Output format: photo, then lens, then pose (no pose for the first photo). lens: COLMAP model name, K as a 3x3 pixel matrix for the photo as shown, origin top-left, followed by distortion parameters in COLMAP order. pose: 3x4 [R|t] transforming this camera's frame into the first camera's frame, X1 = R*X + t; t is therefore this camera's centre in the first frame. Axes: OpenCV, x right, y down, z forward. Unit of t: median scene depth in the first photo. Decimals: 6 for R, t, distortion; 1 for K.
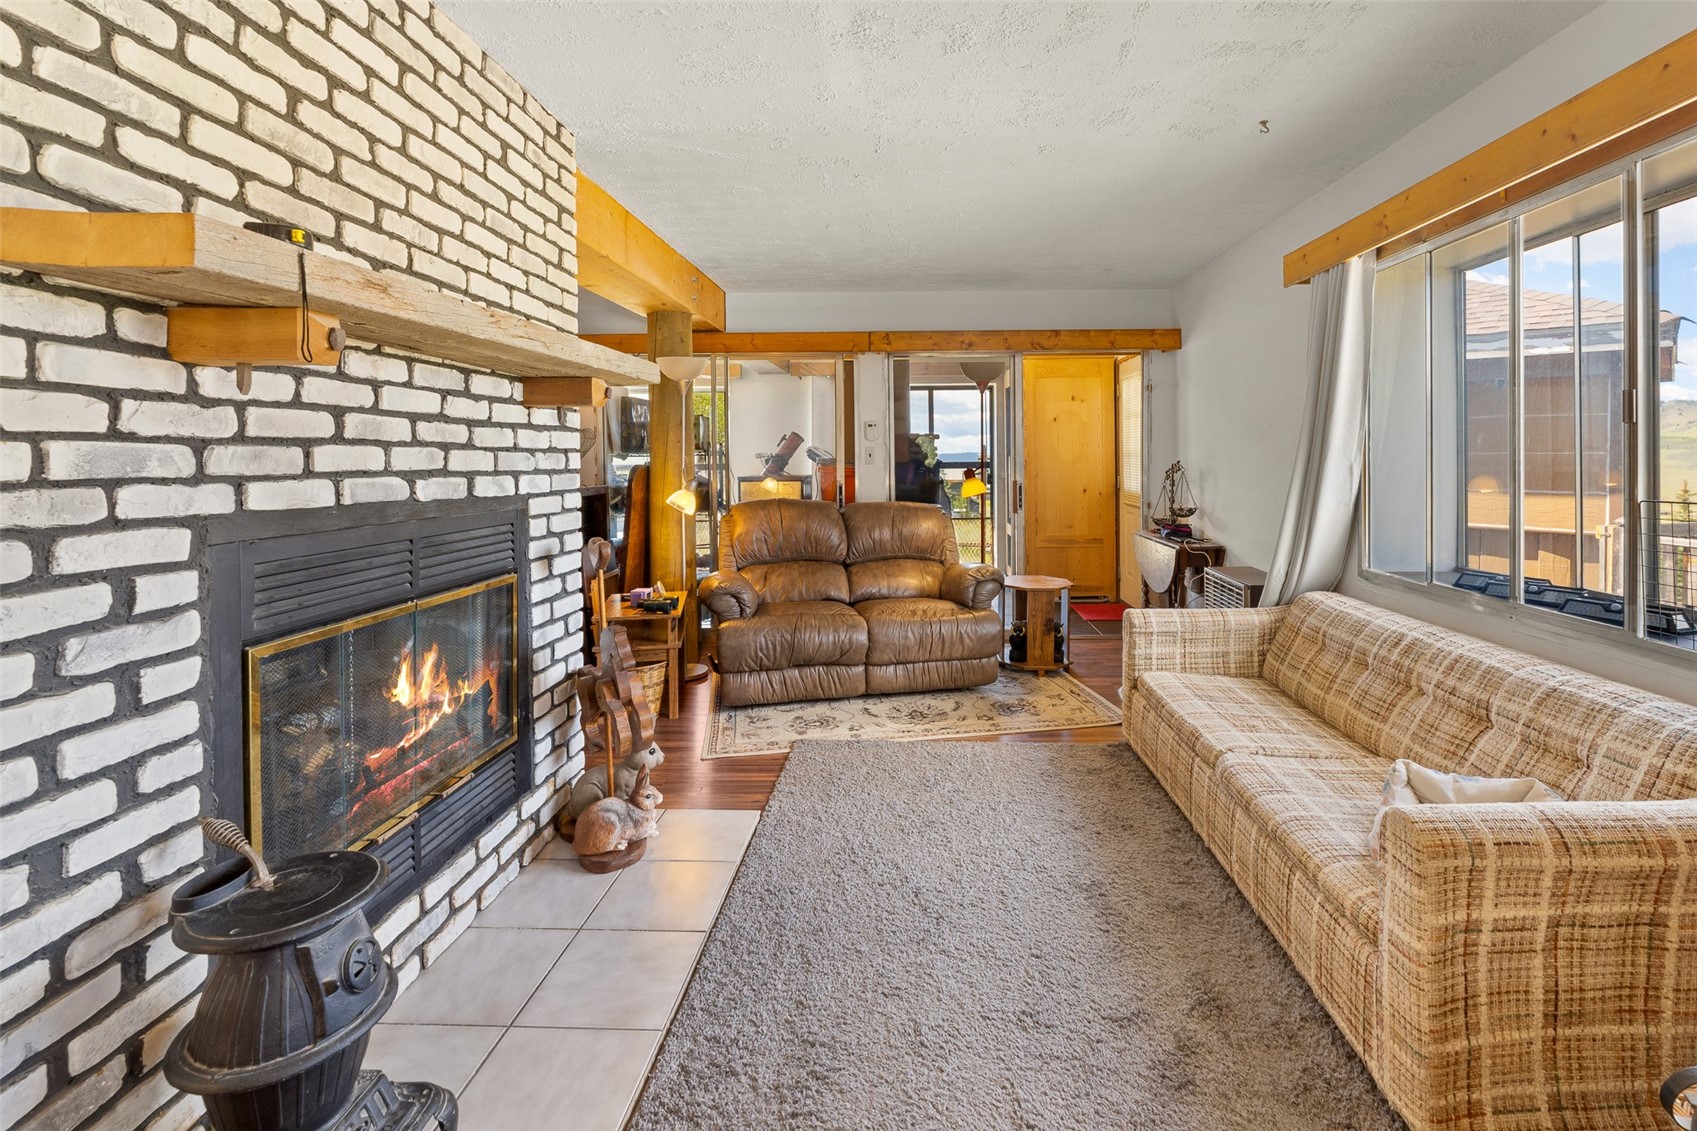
lens RADIAL K [[726.2, 0, 850.9], [0, 726.2, 530.1], [0, 0, 1]] dist [-0.005513, -0.000249]
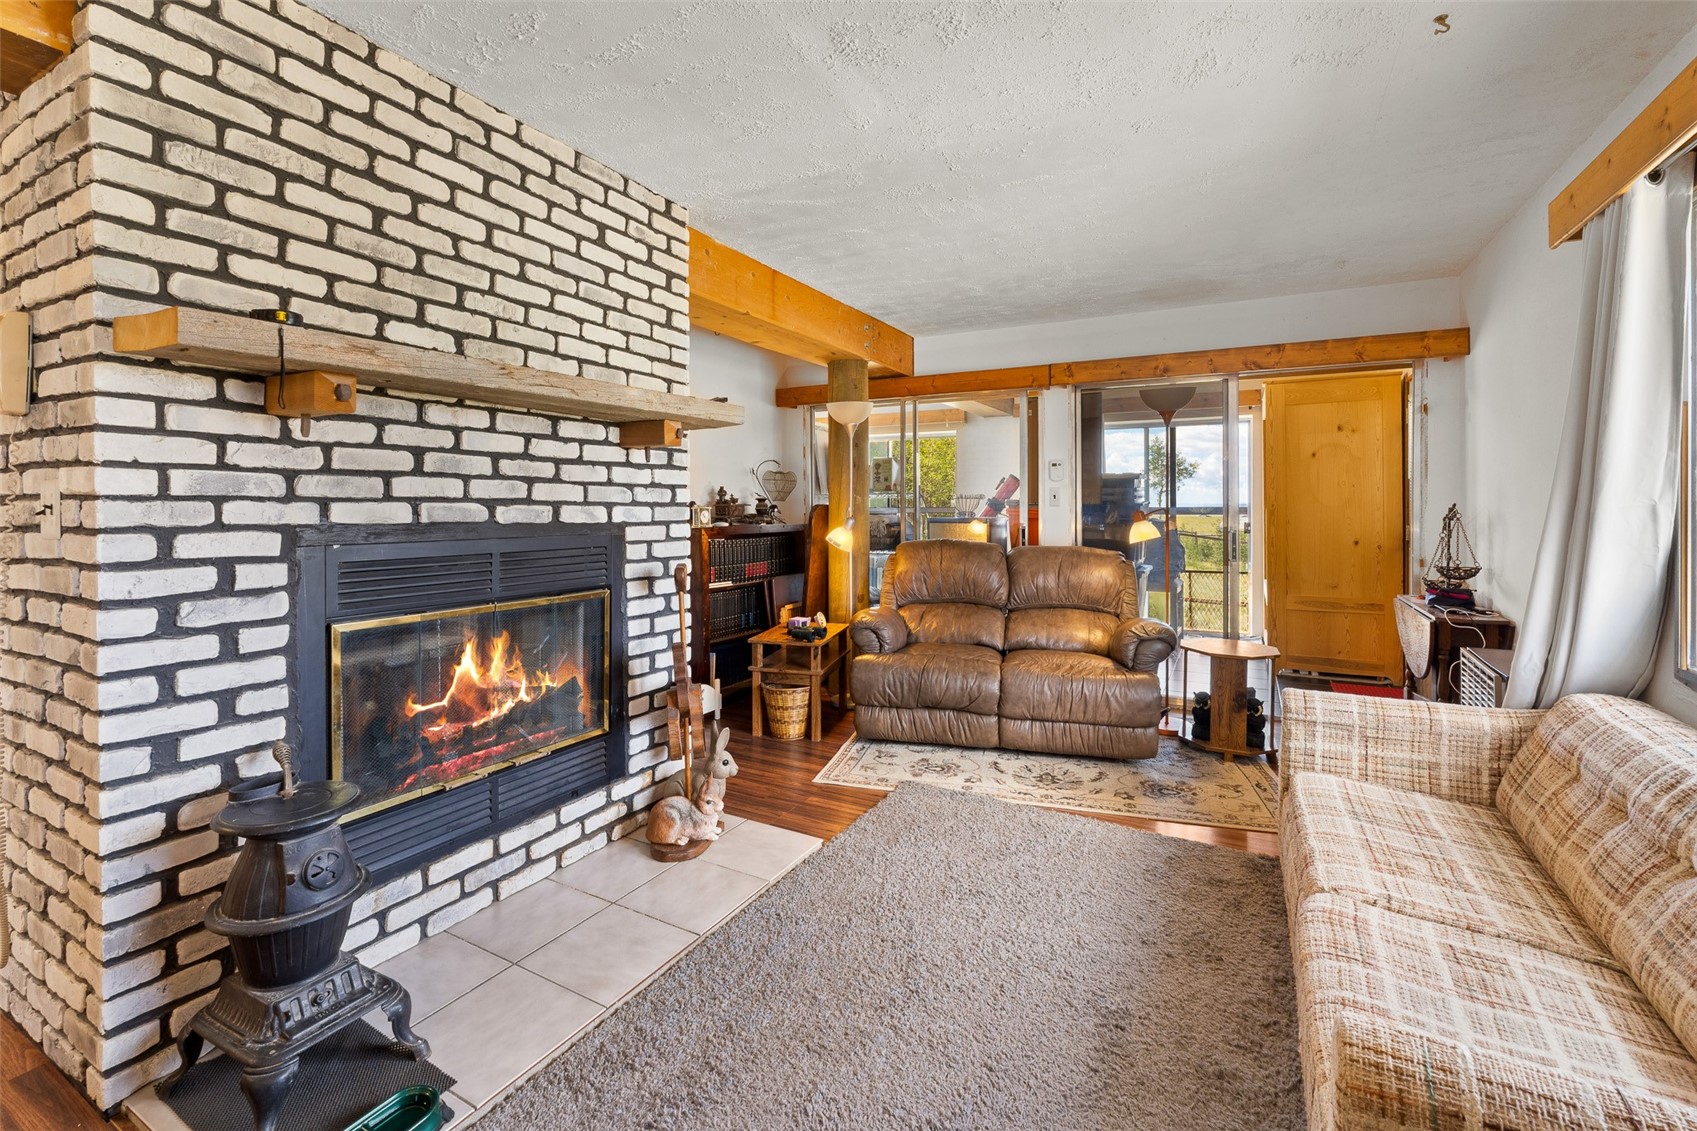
lens RADIAL K [[700.2, 0, 848.1], [0, 700.2, 569.4], [0, 0, 1]] dist [-0.006362, -0.000546]
pose [[0.897412, 0.047408, -0.438640, 0.373247], [-0.051529, 0.998668, 0.002512, 0.004118], [0.438175, 0.020349, 0.898659, 0.145861]]
